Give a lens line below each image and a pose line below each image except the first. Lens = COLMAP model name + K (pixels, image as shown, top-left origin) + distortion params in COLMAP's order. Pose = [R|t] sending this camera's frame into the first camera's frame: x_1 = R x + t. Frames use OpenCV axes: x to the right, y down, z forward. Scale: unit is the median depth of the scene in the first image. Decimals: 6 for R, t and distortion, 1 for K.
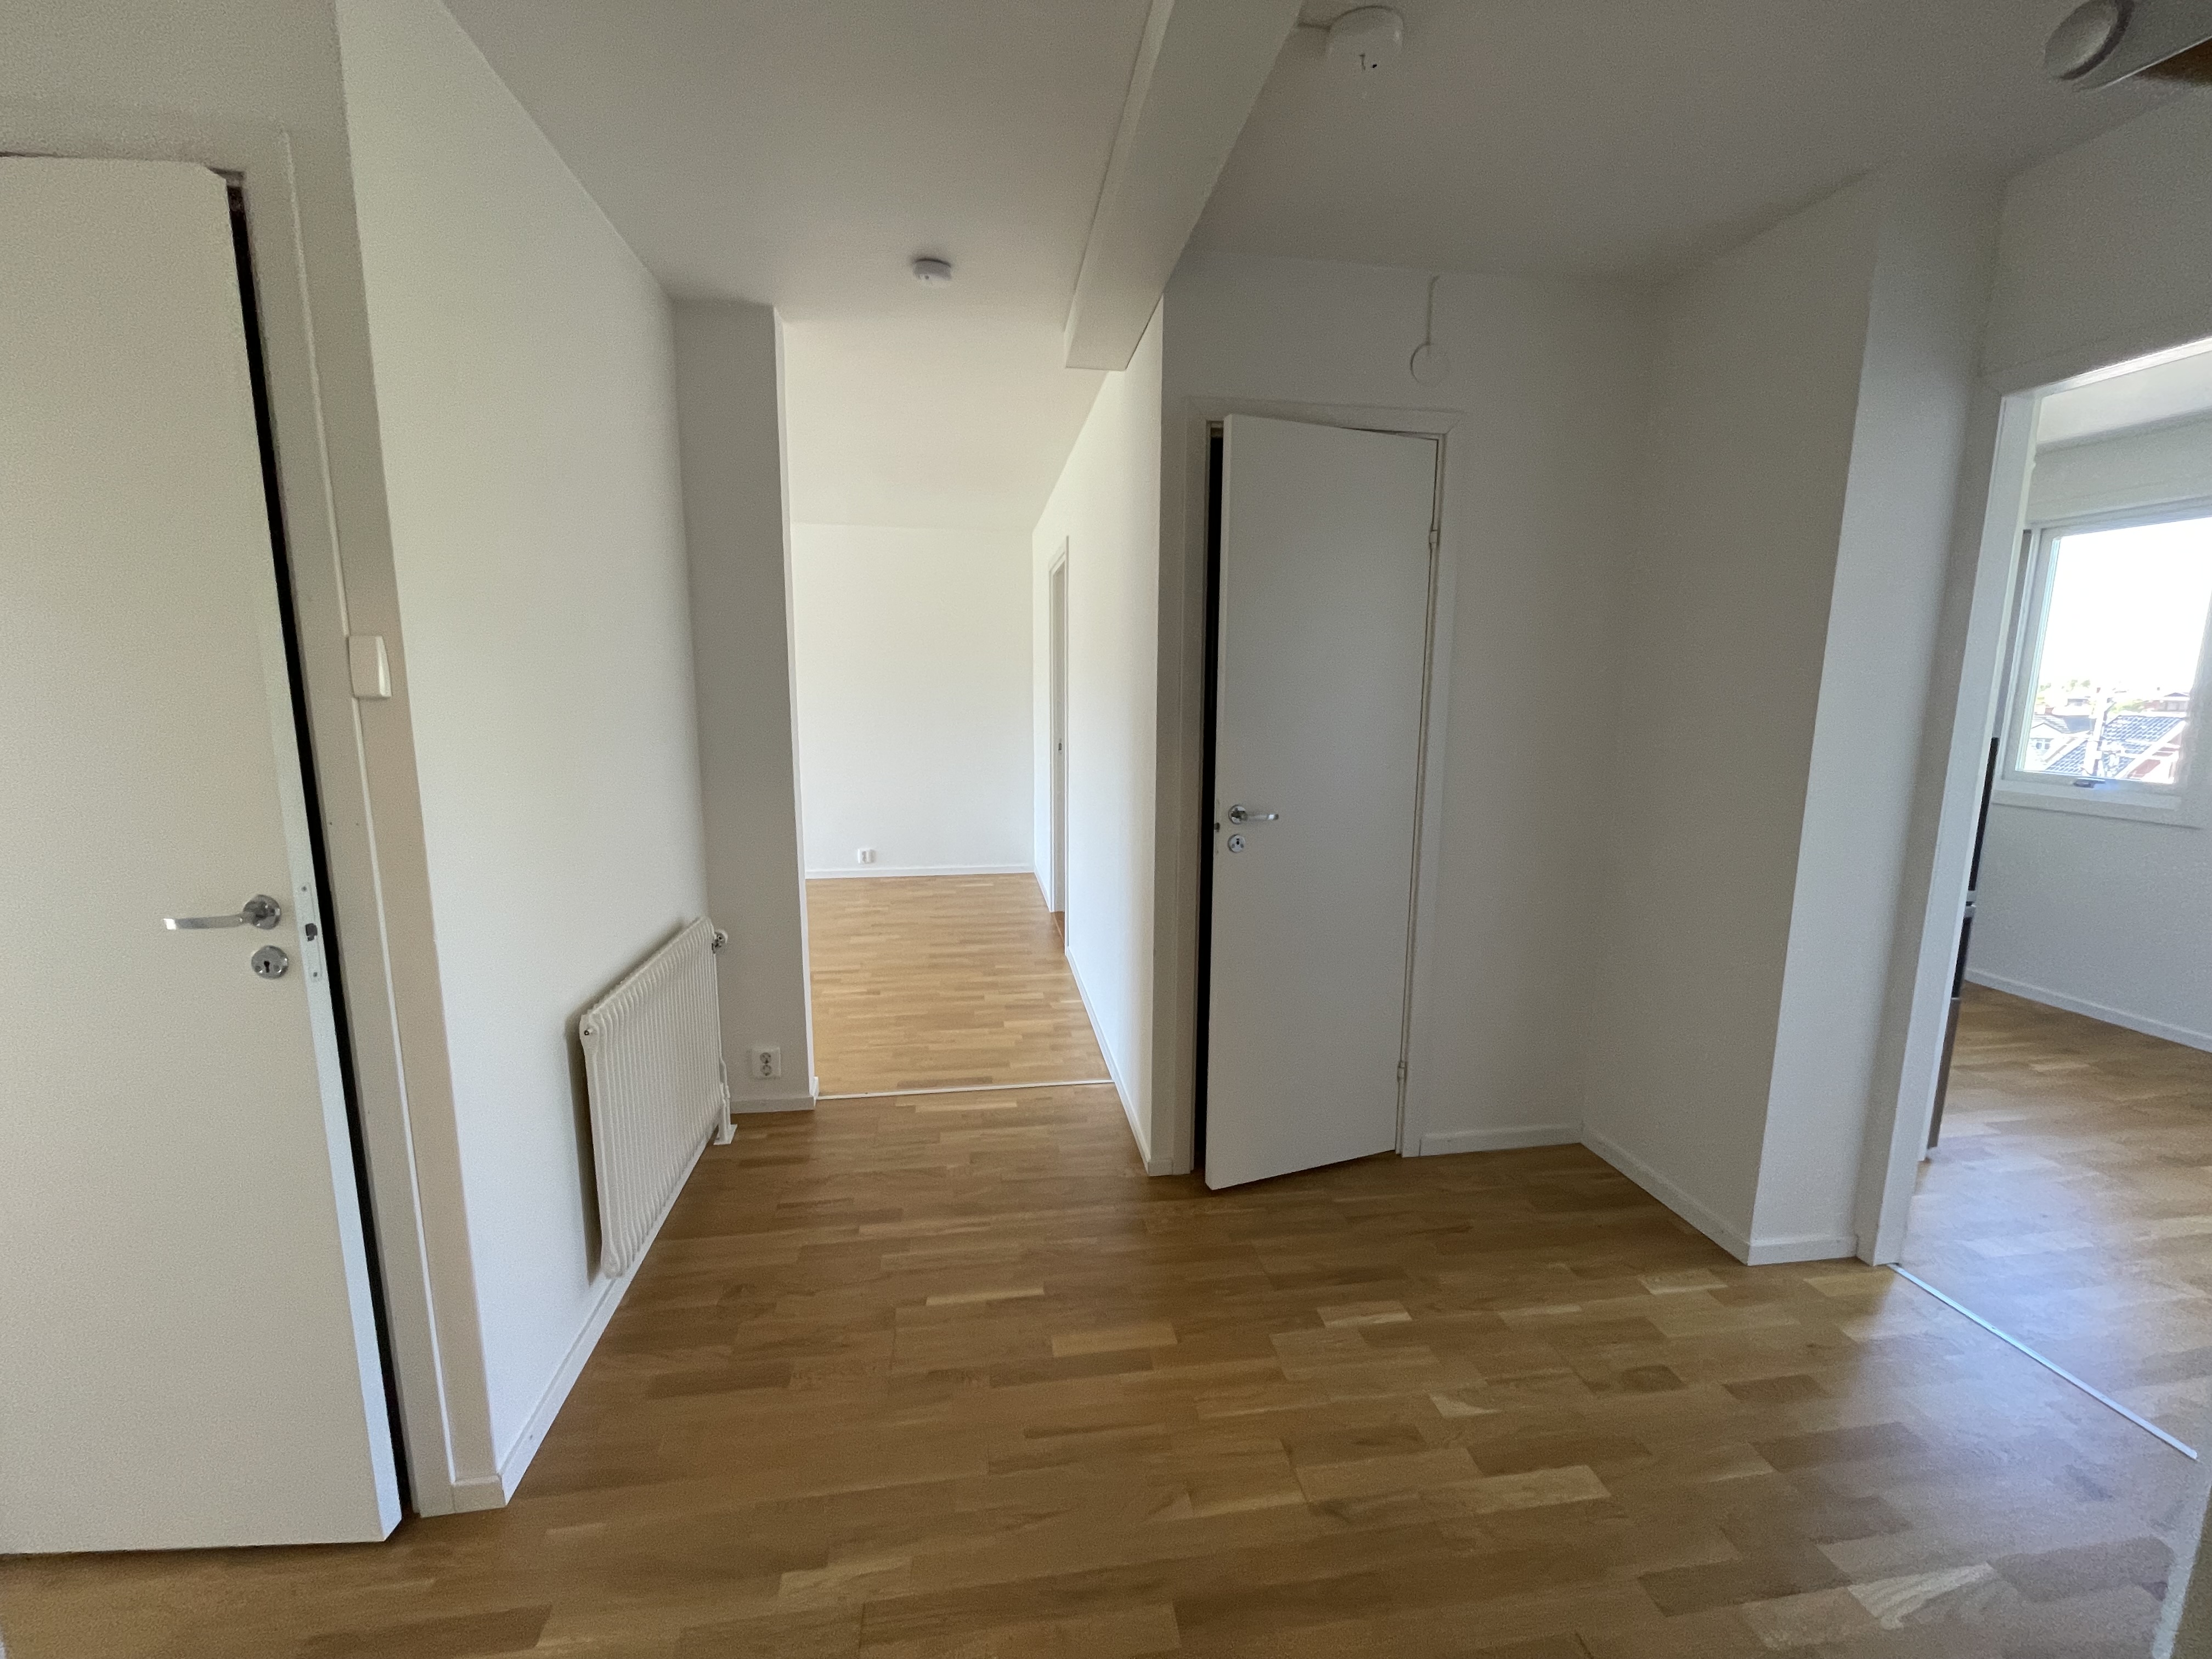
lens RADIAL K [[896.1, 0, 1106.1], [0, 896.1, 827.6], [0, 0, 1]] dist [0.001448, 0.000266]
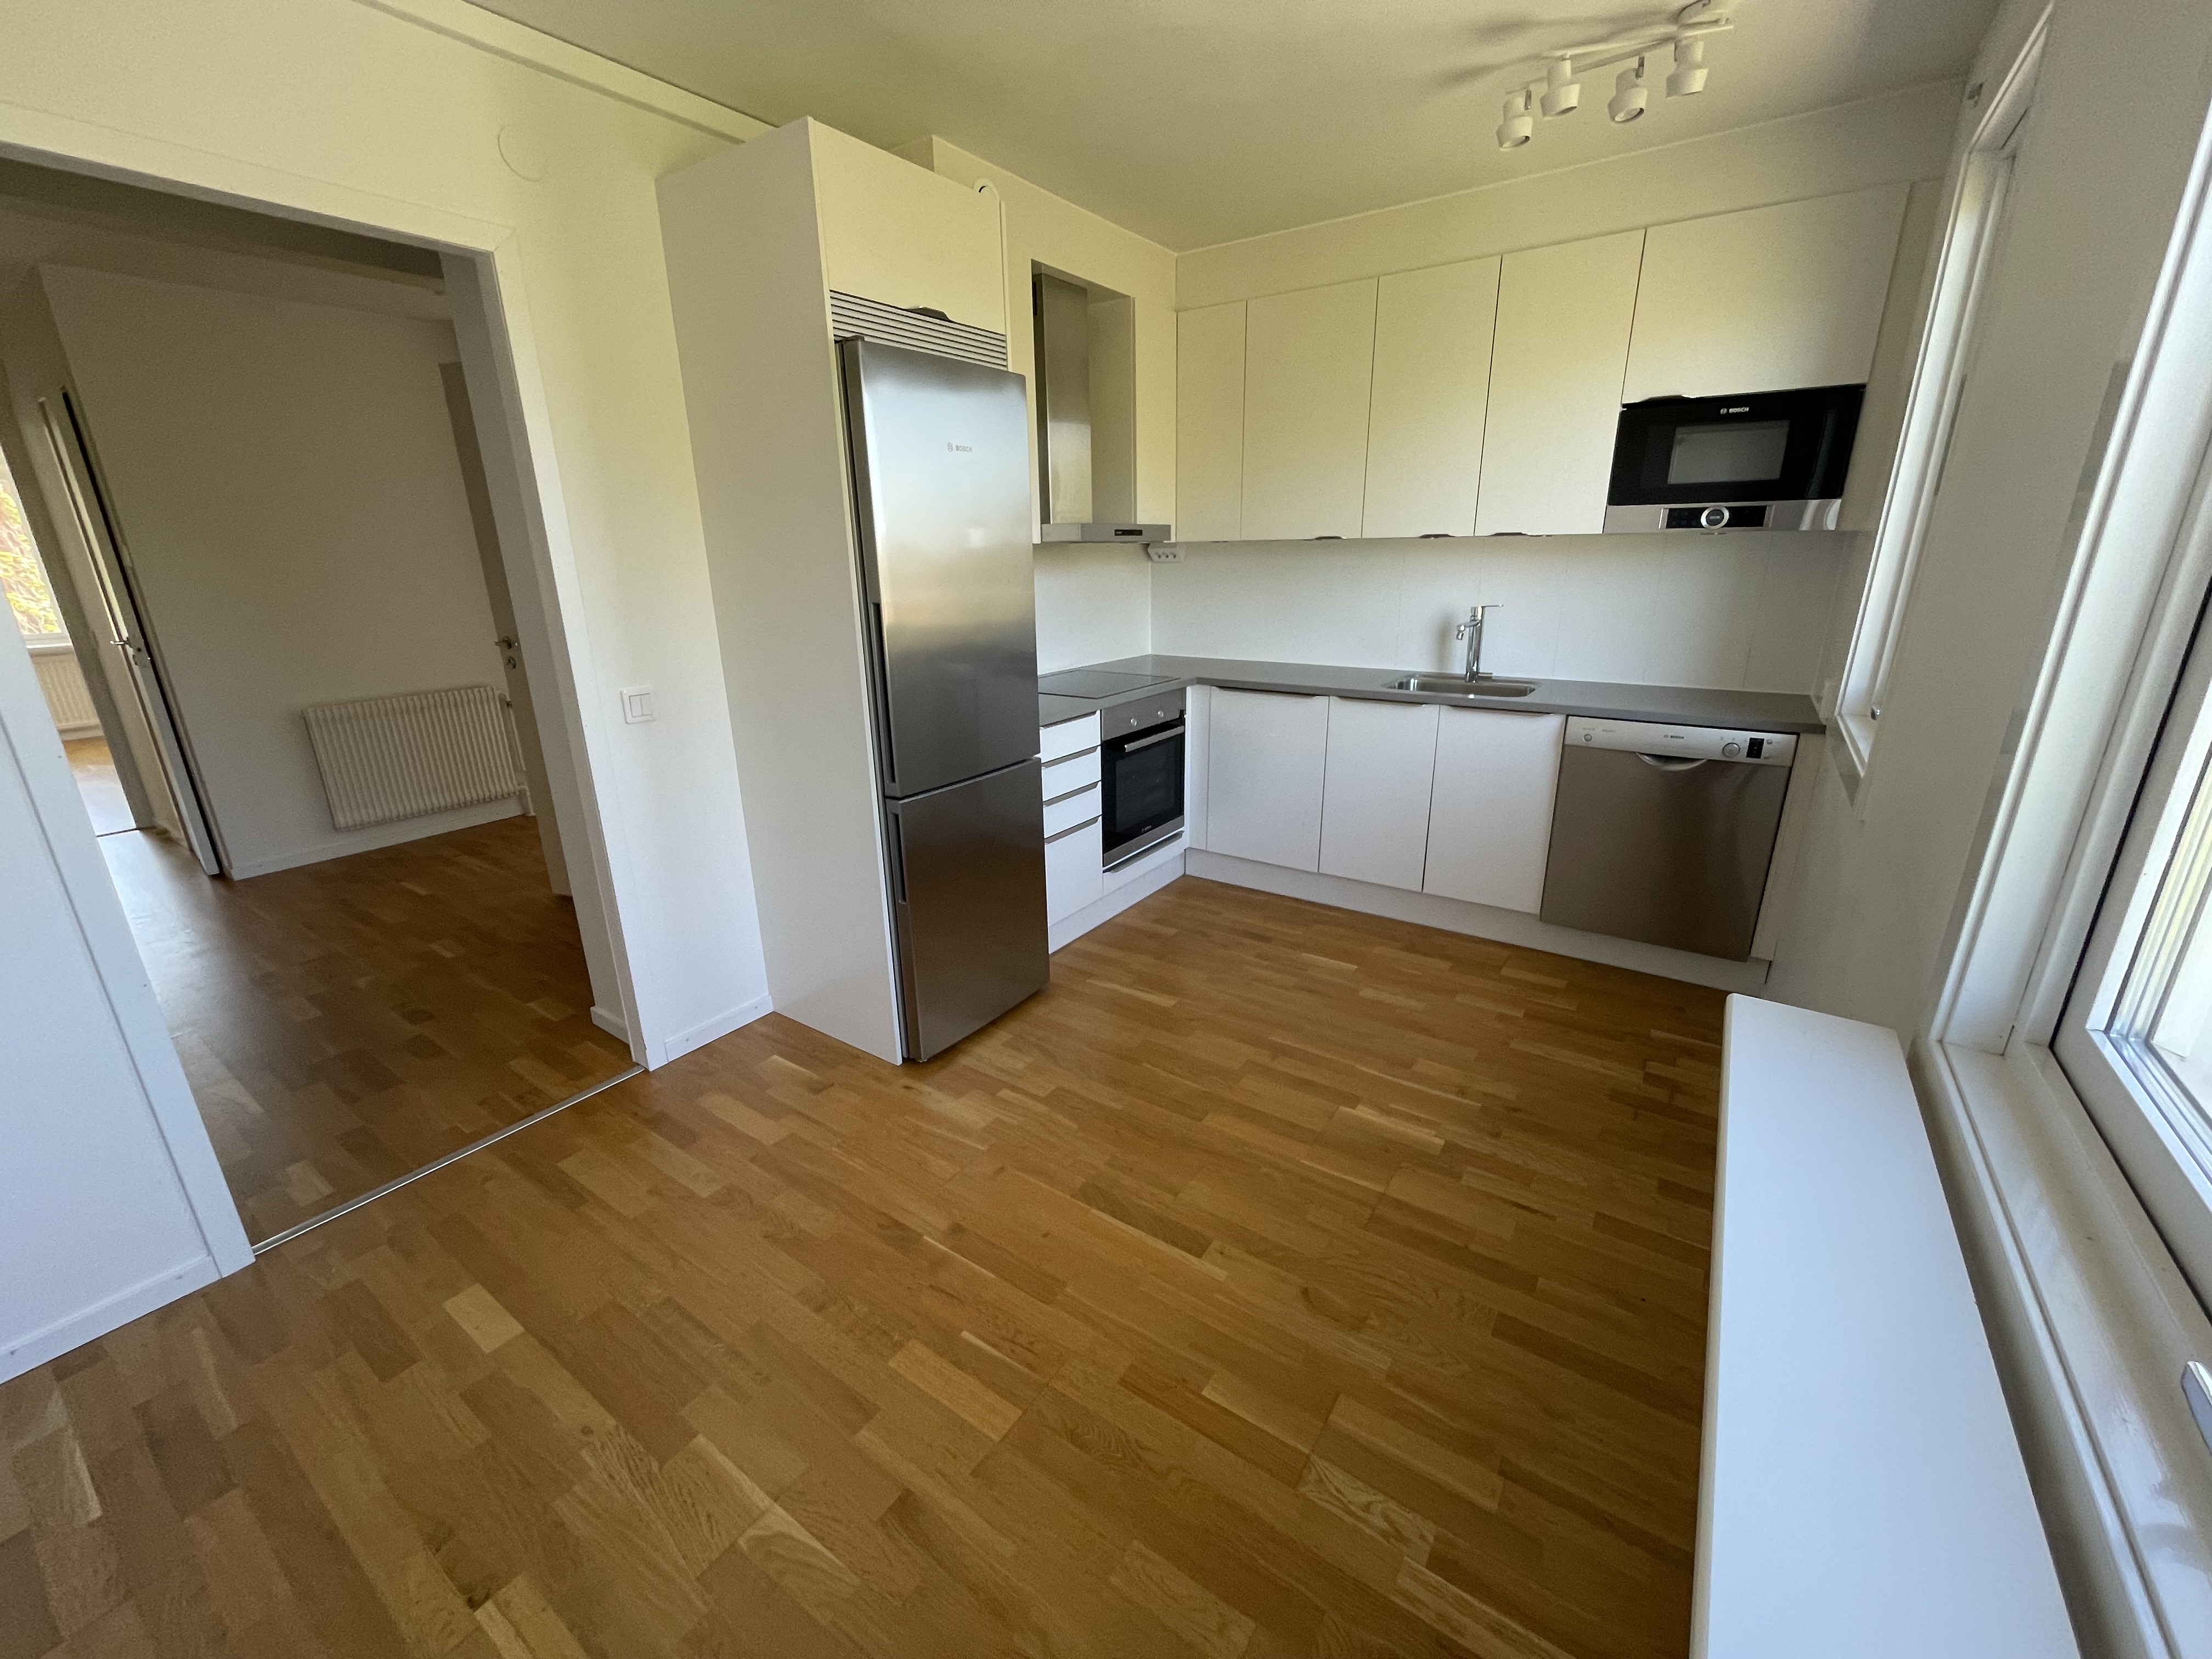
lens RADIAL K [[896.1, 0, 1105.8], [0, 896.1, 827.2], [0, 0, 1]] dist [0.001448, 0.000266]
pose [[0.731843, 0.200137, -0.651422, 2.219565], [-0.097978, 0.976873, 0.190052, -0.107281], [0.674393, -0.075264, 0.734526, 0.628525]]
